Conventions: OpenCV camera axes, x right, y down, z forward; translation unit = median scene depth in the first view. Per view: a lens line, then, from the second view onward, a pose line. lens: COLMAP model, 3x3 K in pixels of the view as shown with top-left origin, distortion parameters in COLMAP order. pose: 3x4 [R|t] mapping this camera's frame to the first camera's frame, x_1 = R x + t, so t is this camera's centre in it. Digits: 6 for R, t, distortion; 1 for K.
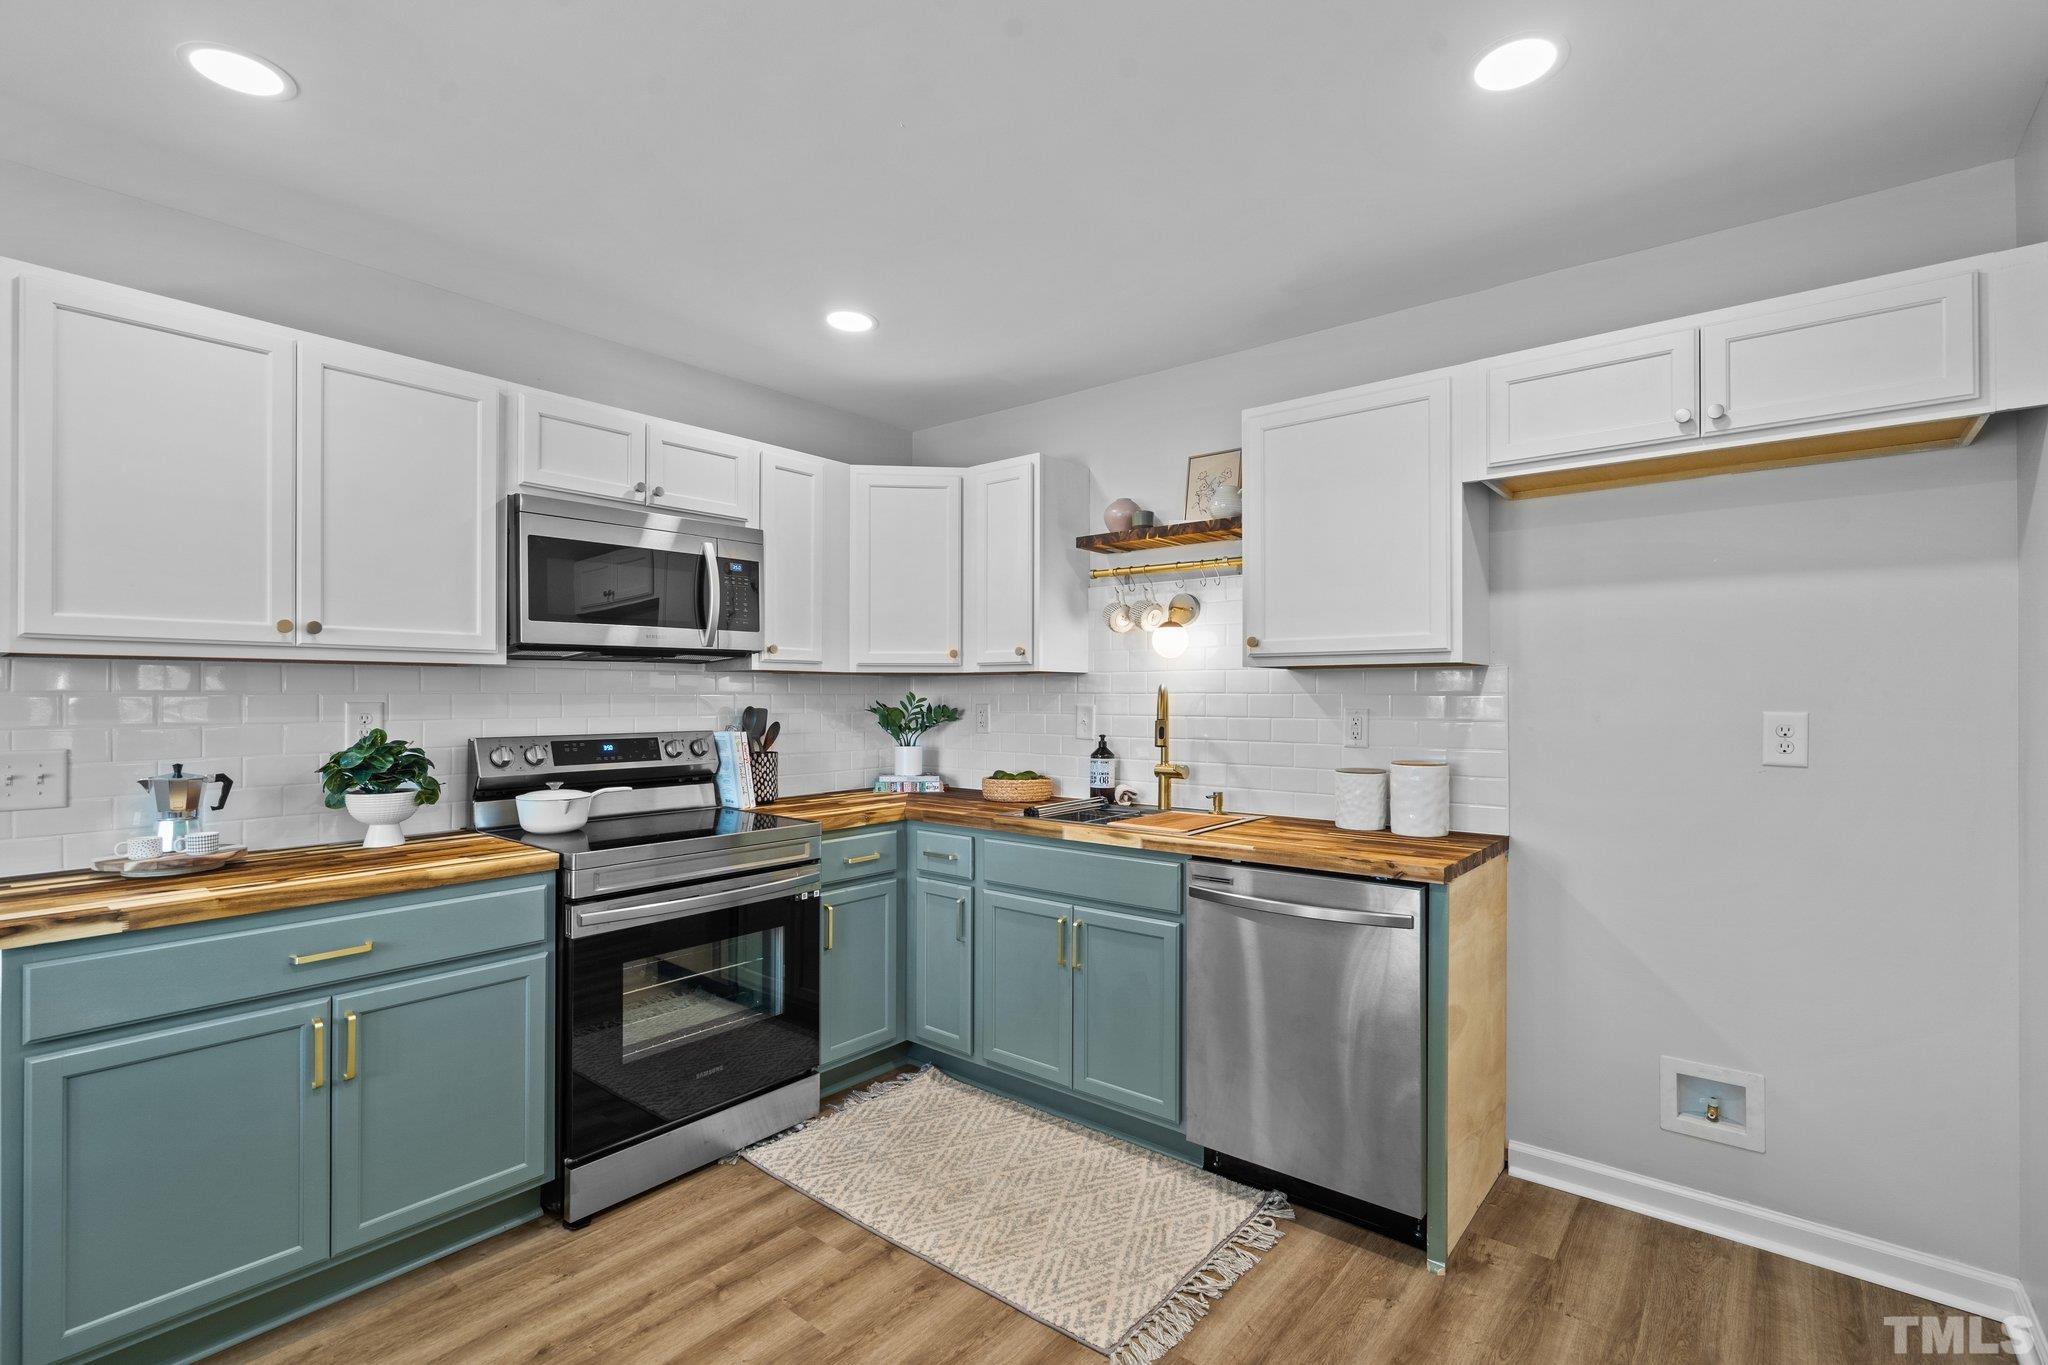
lens RADIAL K [[930.0, 0, 1020.1], [0, 930.0, 685.9], [0, 0, 1]] dist [-0.002207, 0.000638]
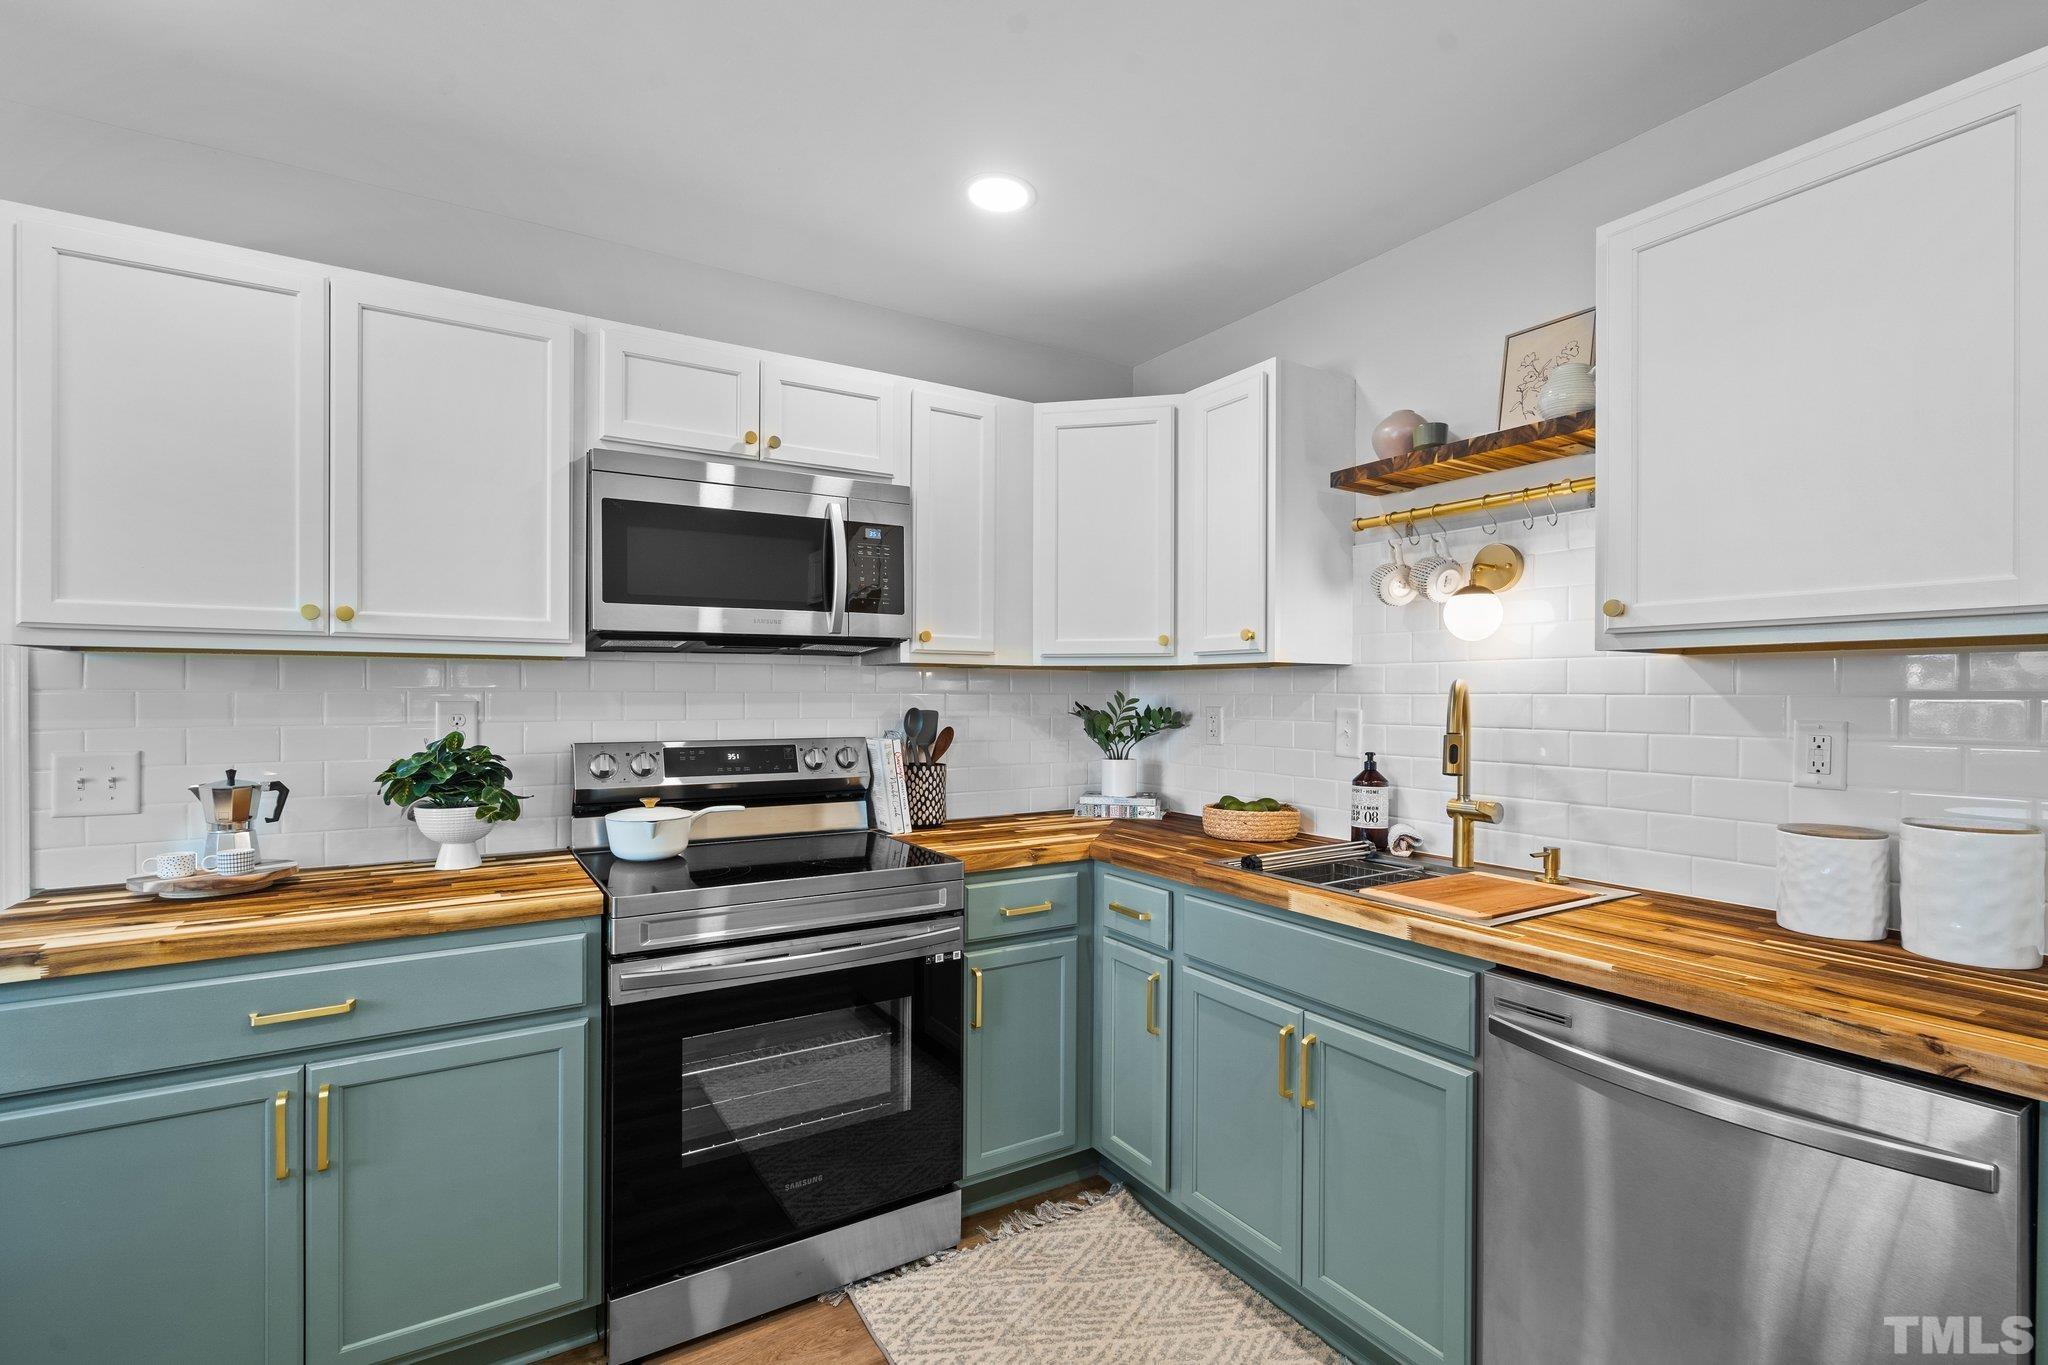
lens RADIAL K [[930.0, 0, 1030.5], [0, 930.0, 691.9], [0, 0, 1]] dist [-0.002207, 0.000638]
pose [[0.948941, 0.001827, -0.315448, 0.081343], [0.000357, 0.999976, 0.006865, 0.002658], [0.315453, -0.006627, 0.948918, 0.308767]]
